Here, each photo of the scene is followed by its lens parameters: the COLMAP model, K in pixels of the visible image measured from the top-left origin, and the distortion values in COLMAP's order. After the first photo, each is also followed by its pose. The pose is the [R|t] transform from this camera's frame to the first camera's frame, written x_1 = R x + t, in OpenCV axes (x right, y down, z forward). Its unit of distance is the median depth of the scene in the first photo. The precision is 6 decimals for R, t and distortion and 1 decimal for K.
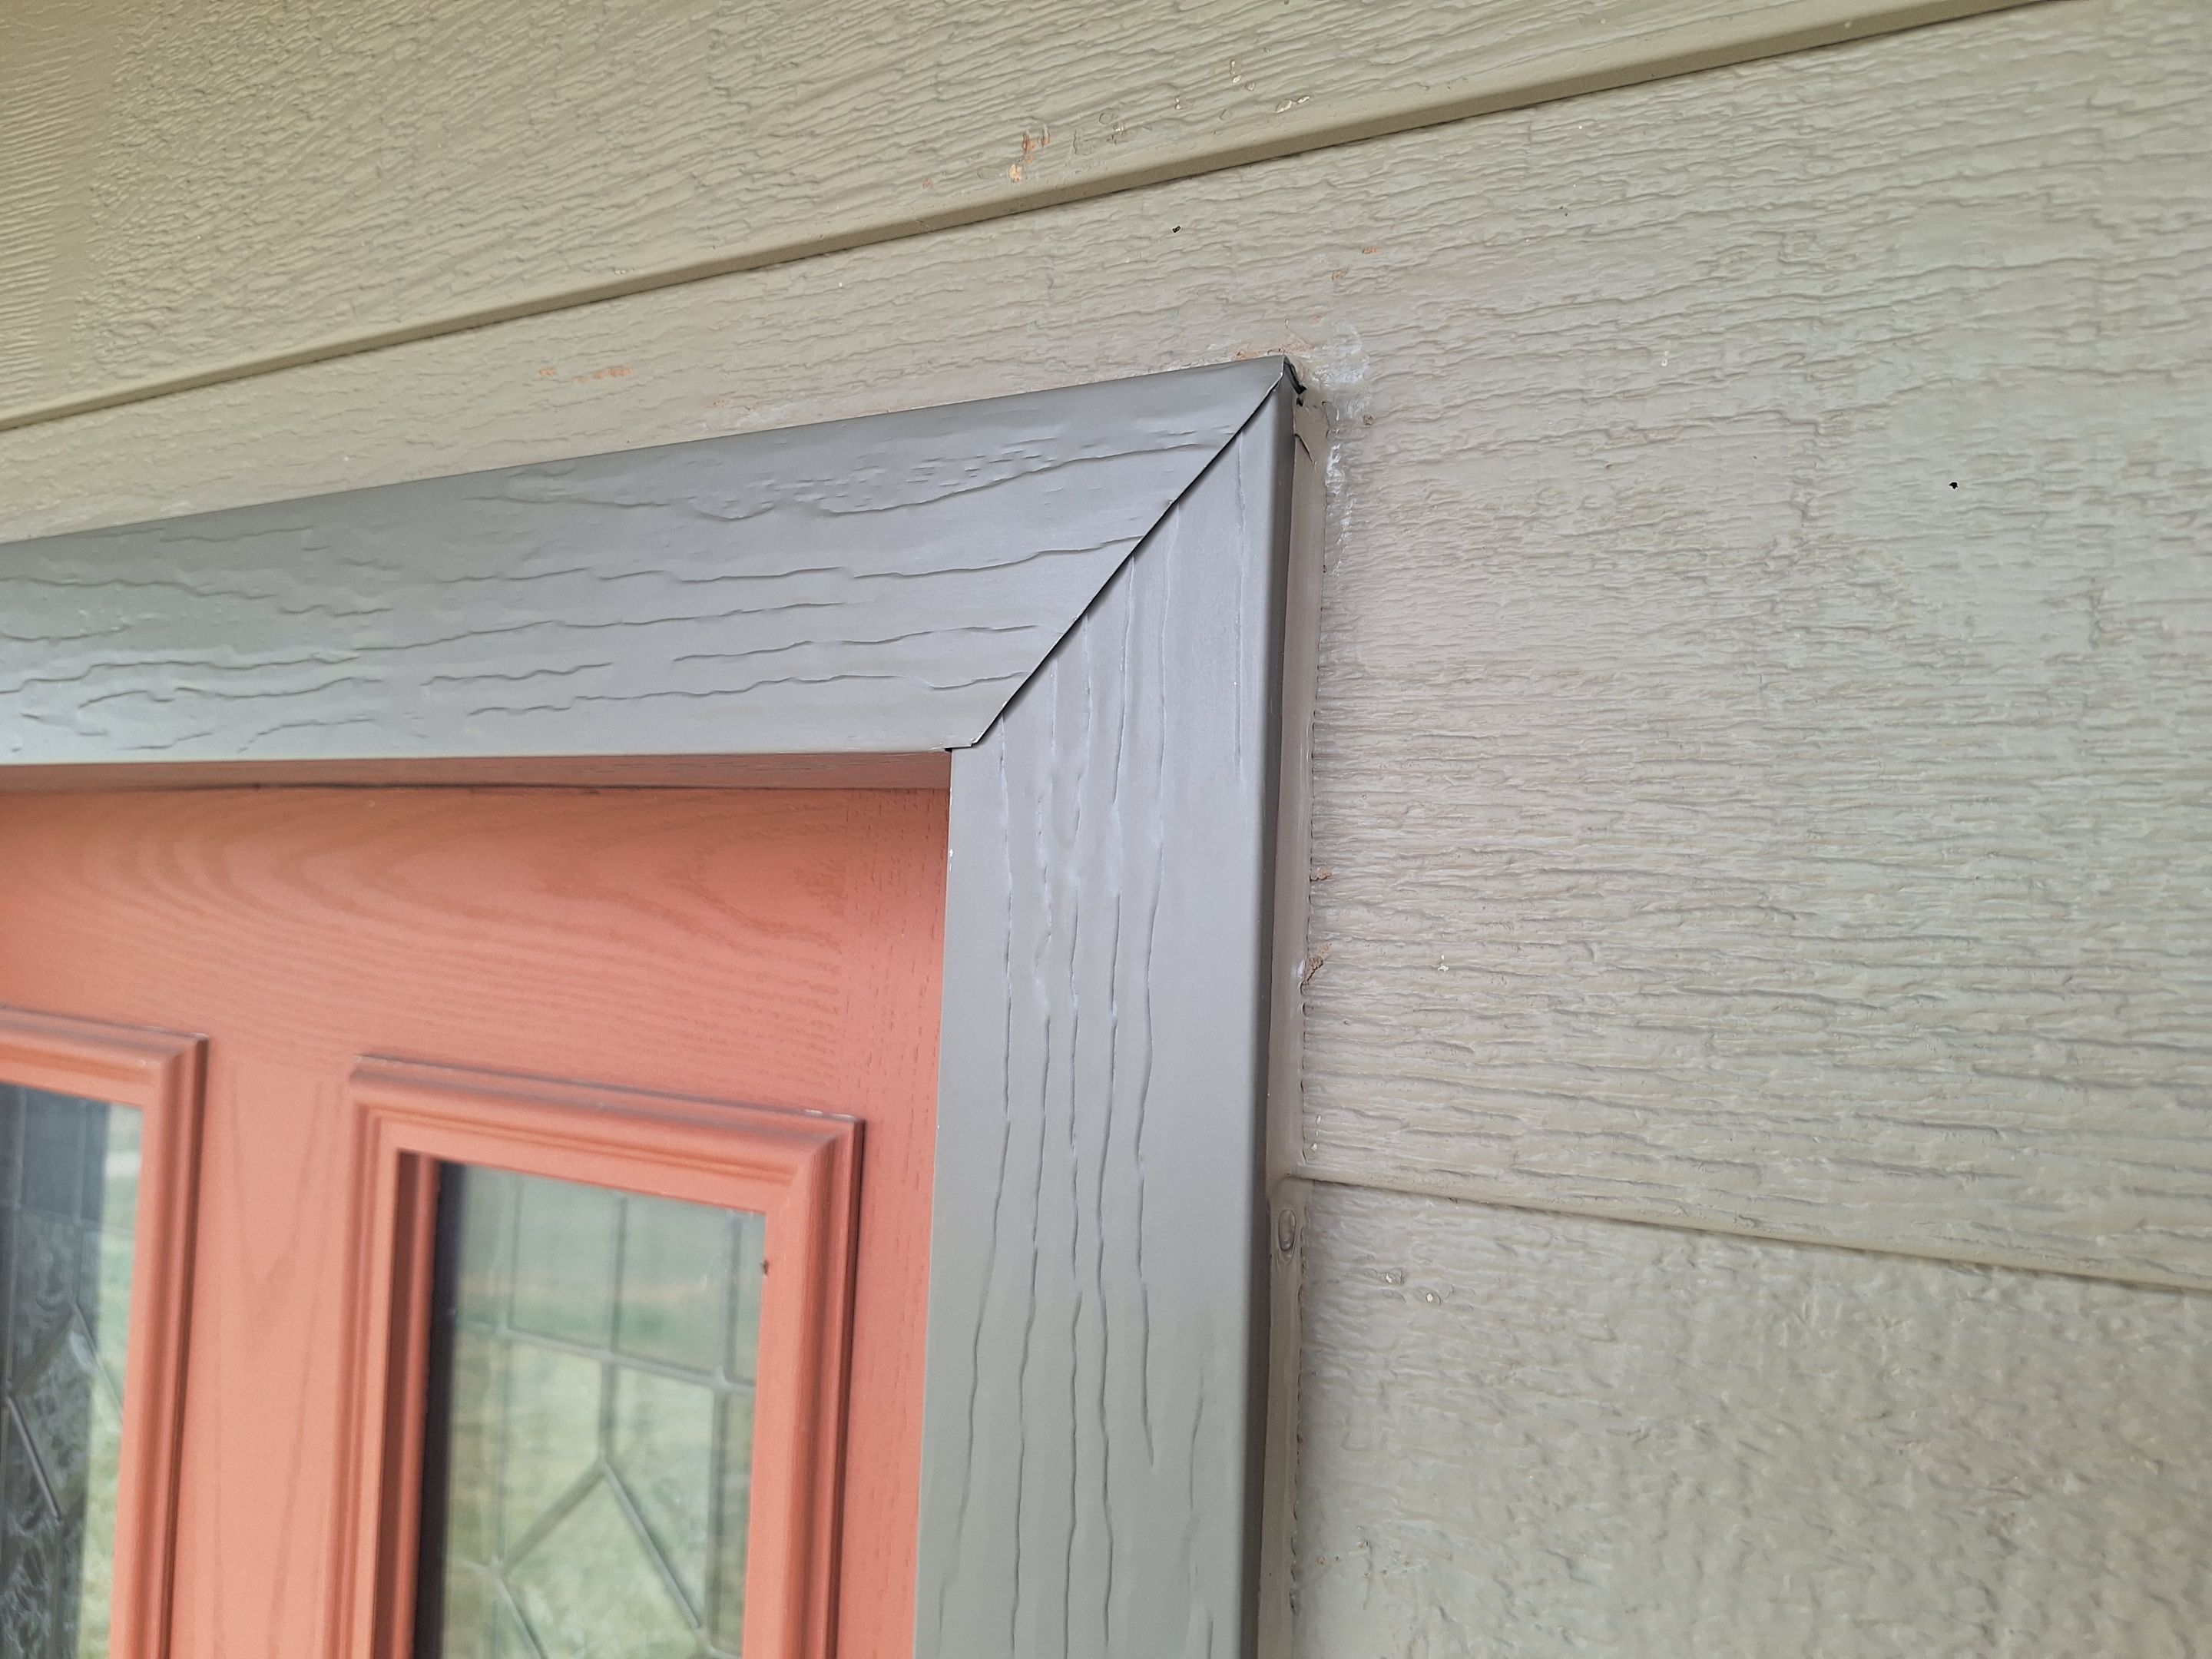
lens RADIAL K [[1490.8, 0, 1104.5], [0, 1490.8, 820.7], [0, 0, 1]] dist [0.017055, -0.020067]
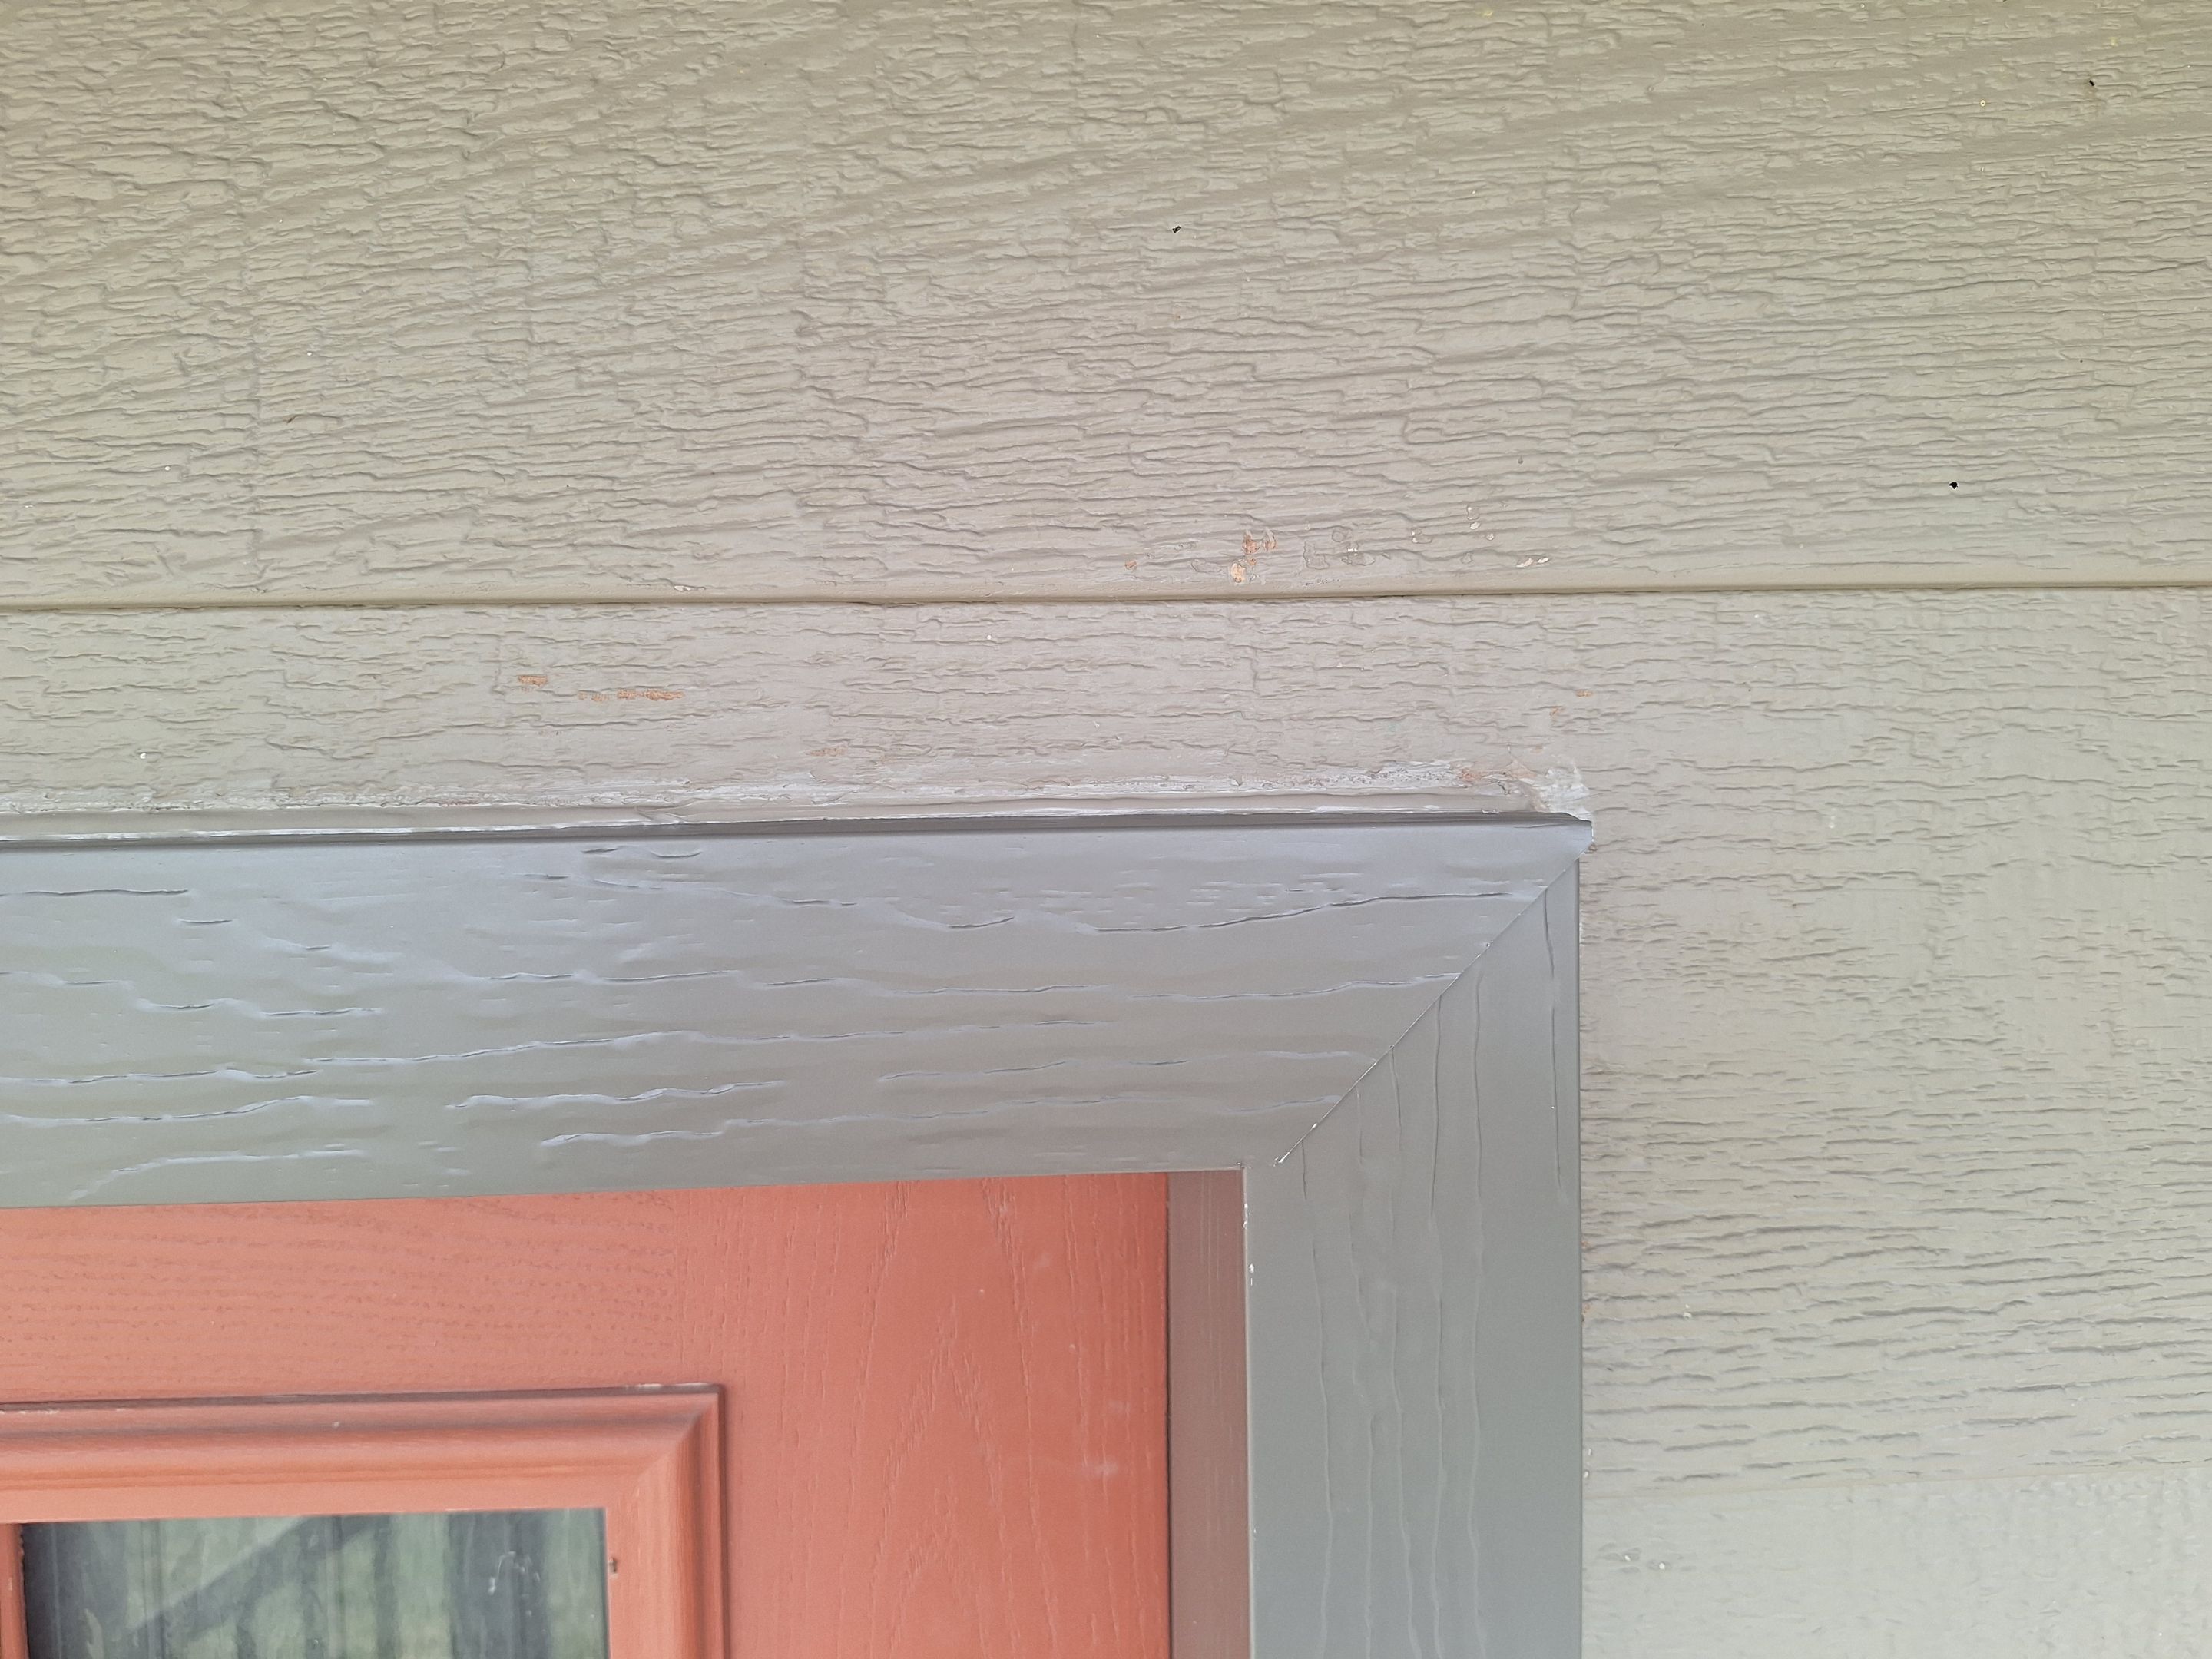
lens RADIAL K [[1590.1, 0, 1098.9], [0, 1590.1, 799.1], [0, 0, 1]] dist [0.046083, -0.055083]
pose [[0.857860, -0.076926, 0.508094, -0.834620], [0.026194, 0.993993, 0.106266, -0.480808], [-0.513216, -0.077853, 0.854721, 0.156249]]
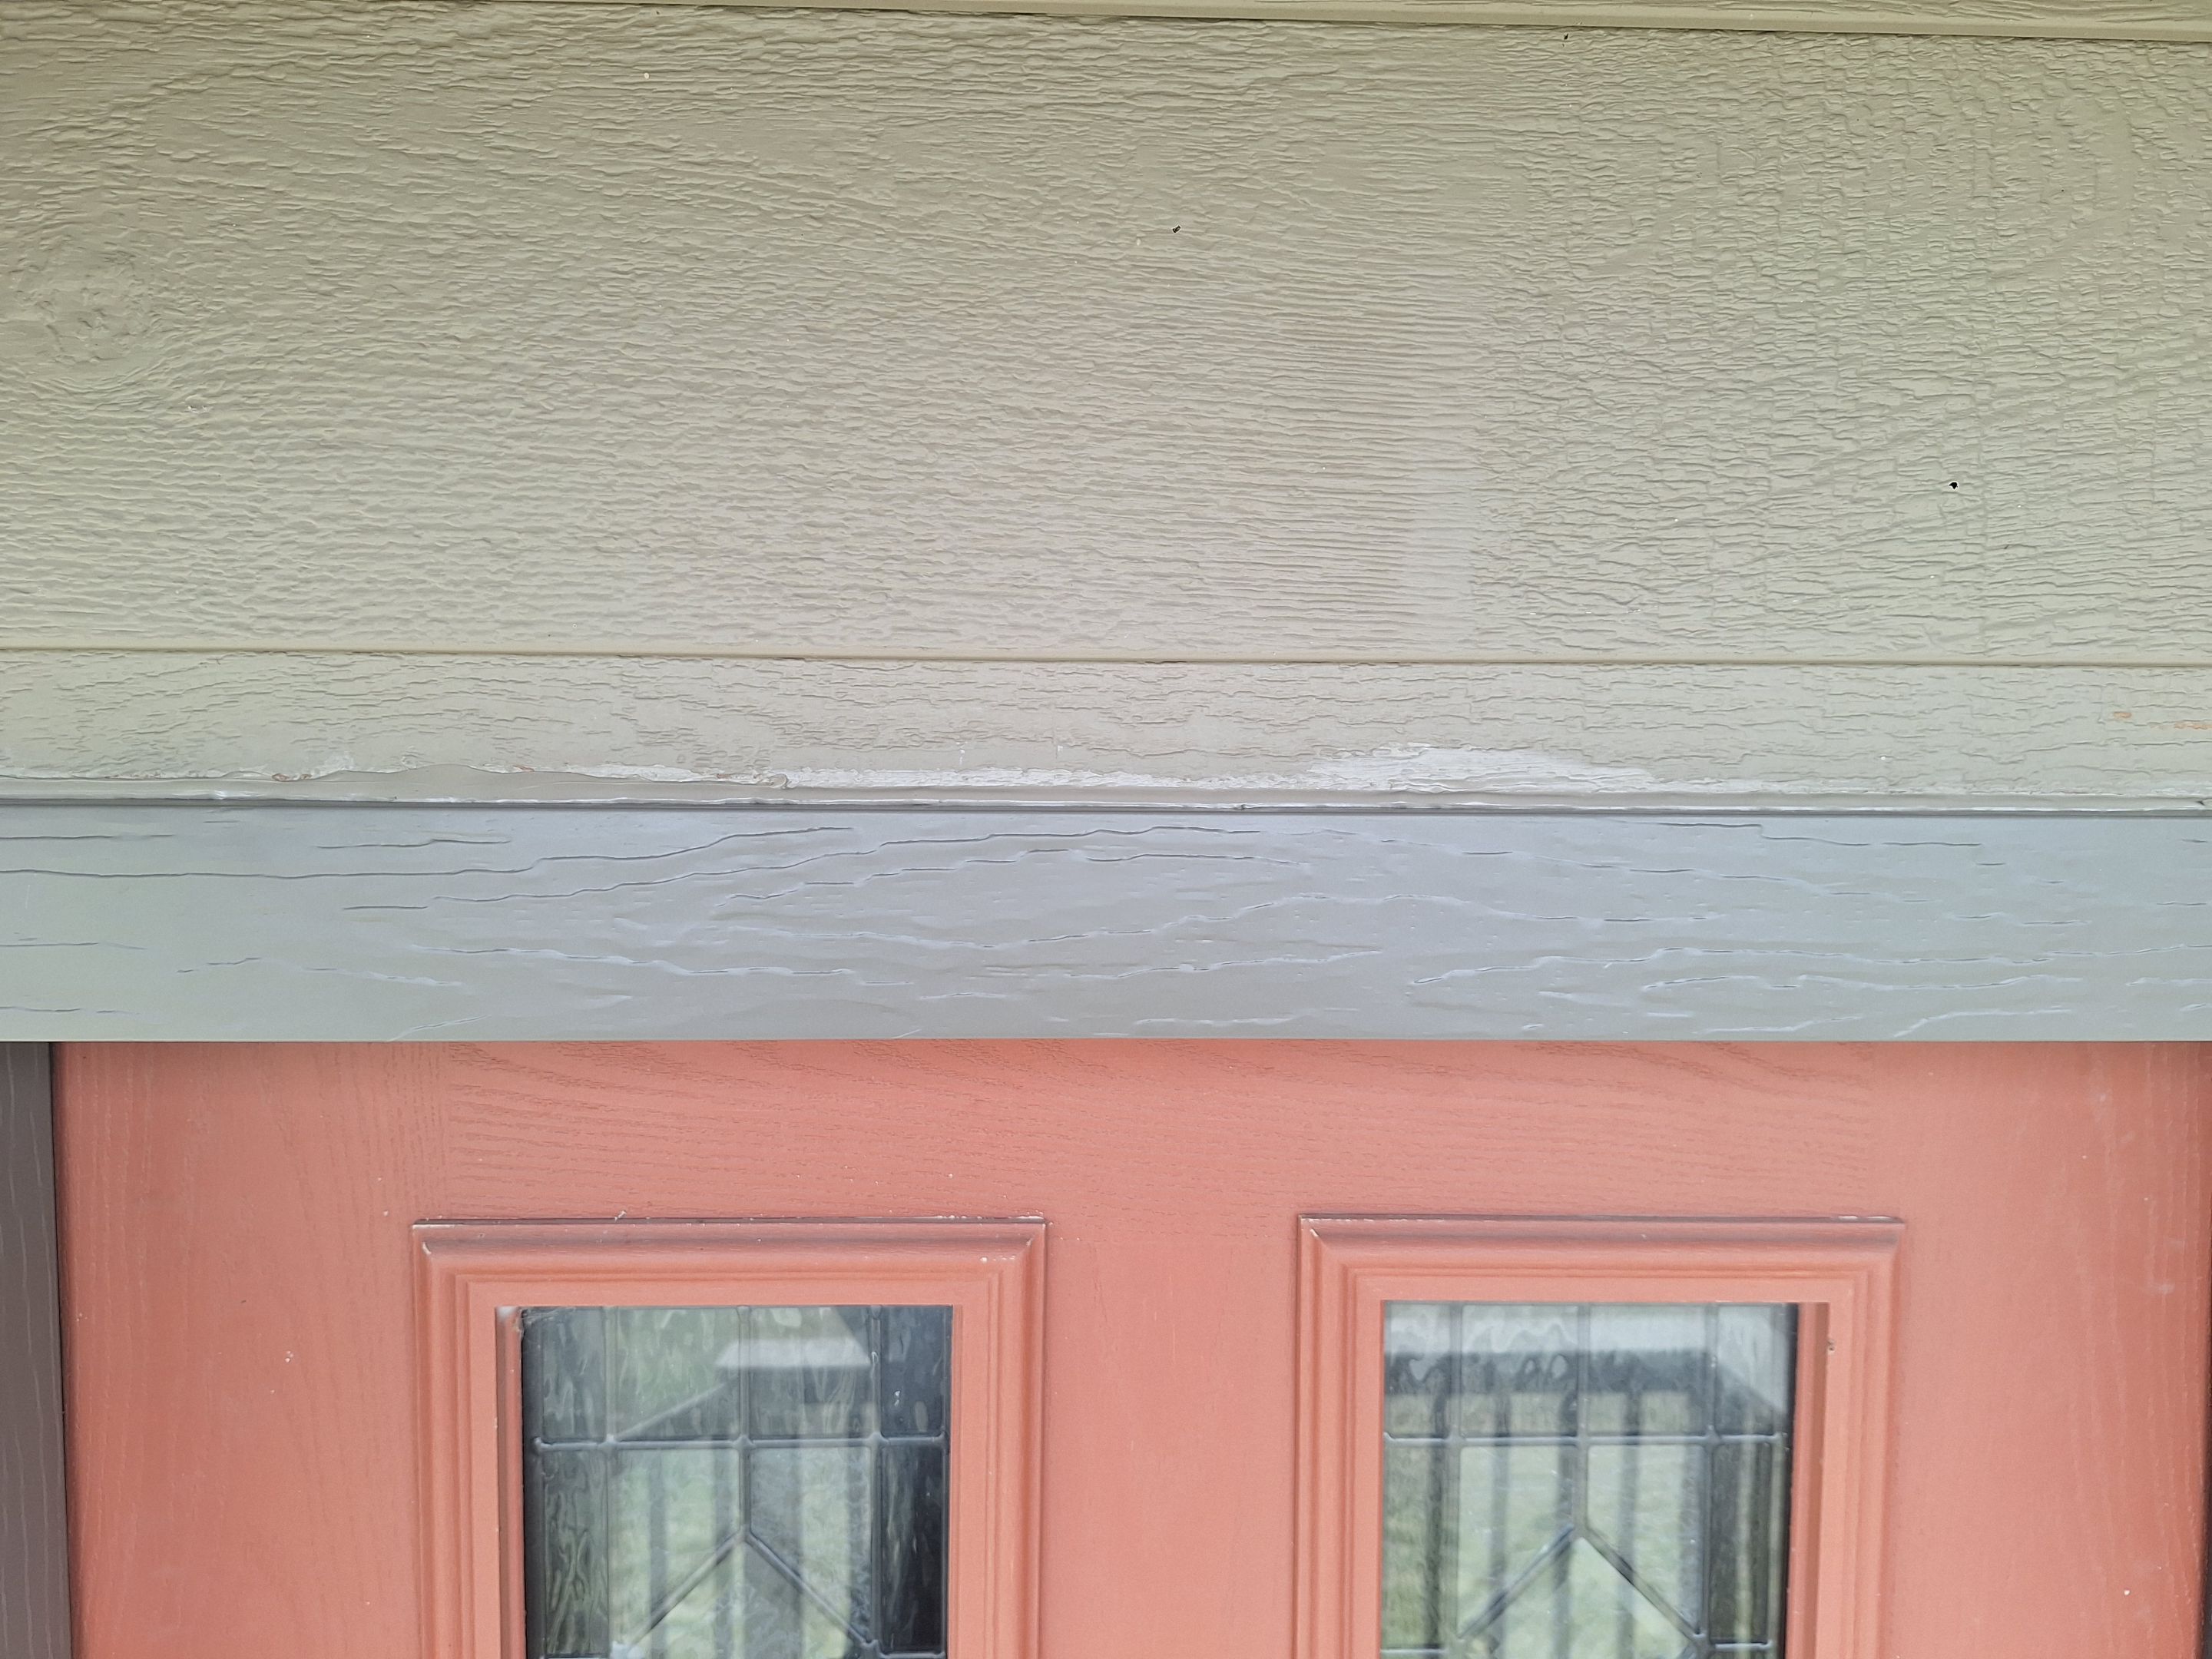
lens RADIAL K [[1590.1, 0, 1126.8], [0, 1590.1, 800.4], [0, 0, 1]] dist [0.046083, -0.055083]
pose [[0.856920, -0.054296, 0.512582, -2.676114], [0.000744, 0.994566, 0.104107, -0.555886], [-0.515450, -0.088830, 0.852303, 0.423281]]
